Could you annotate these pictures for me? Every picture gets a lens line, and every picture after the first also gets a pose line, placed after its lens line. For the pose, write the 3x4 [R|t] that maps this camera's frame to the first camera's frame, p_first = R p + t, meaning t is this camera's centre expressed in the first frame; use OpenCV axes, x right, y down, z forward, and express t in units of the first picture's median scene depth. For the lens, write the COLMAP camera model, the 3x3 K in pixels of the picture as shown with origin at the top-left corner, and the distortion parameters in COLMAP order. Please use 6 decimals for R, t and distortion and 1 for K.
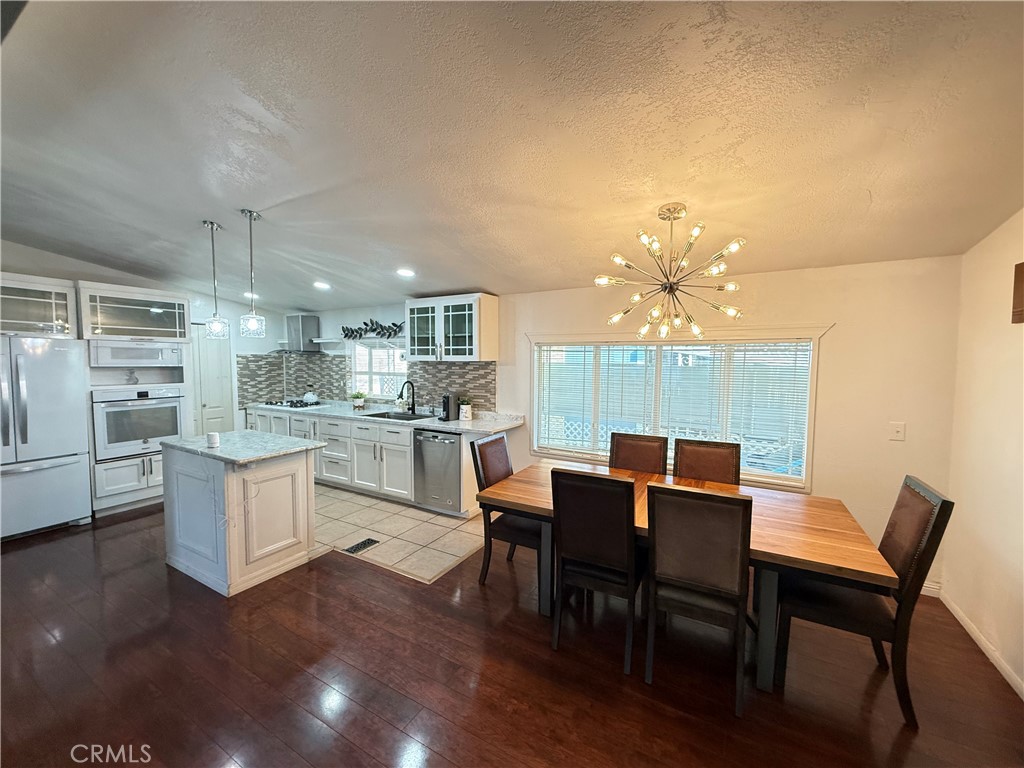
lens RADIAL K [[408.8, 0, 510.5], [0, 408.8, 384.9], [0, 0, 1]] dist [0.002392, -0.000222]
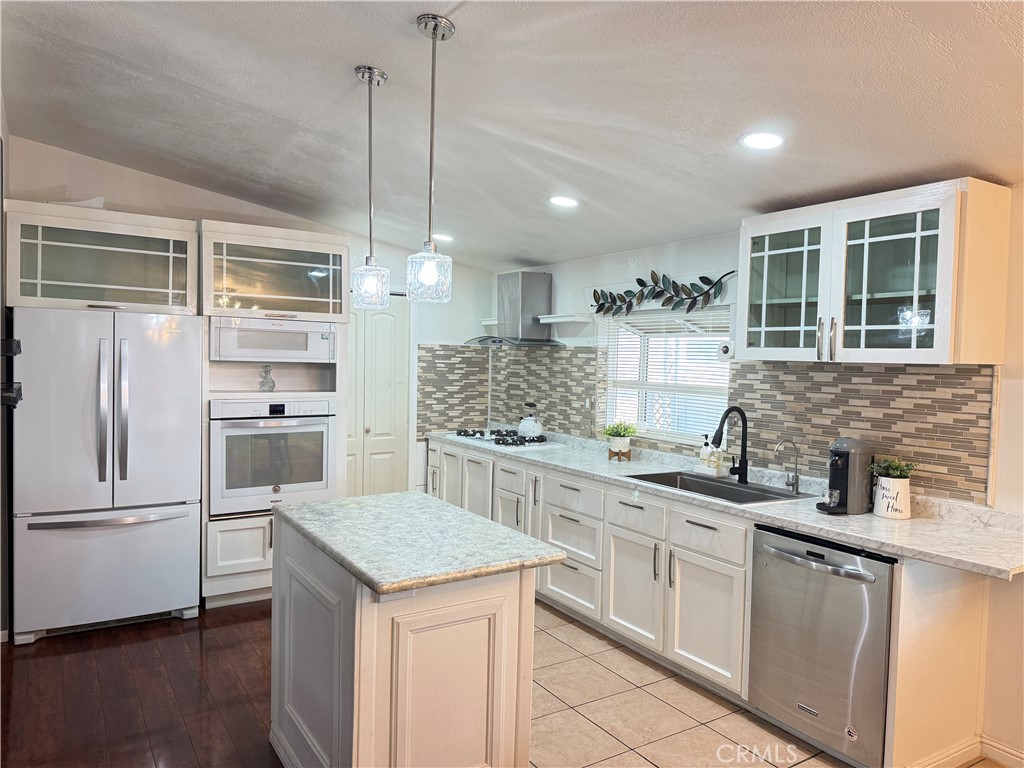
lens RADIAL K [[704.6, 0, 510.9], [0, 704.6, 388.9], [0, 0, 1]] dist [0.031558, -0.036746]
pose [[0.887018, 0.036485, -0.460291, -0.124448], [-0.046264, 0.998879, -0.009978, -0.010709], [0.459411, 0.030146, 0.887712, 0.236786]]
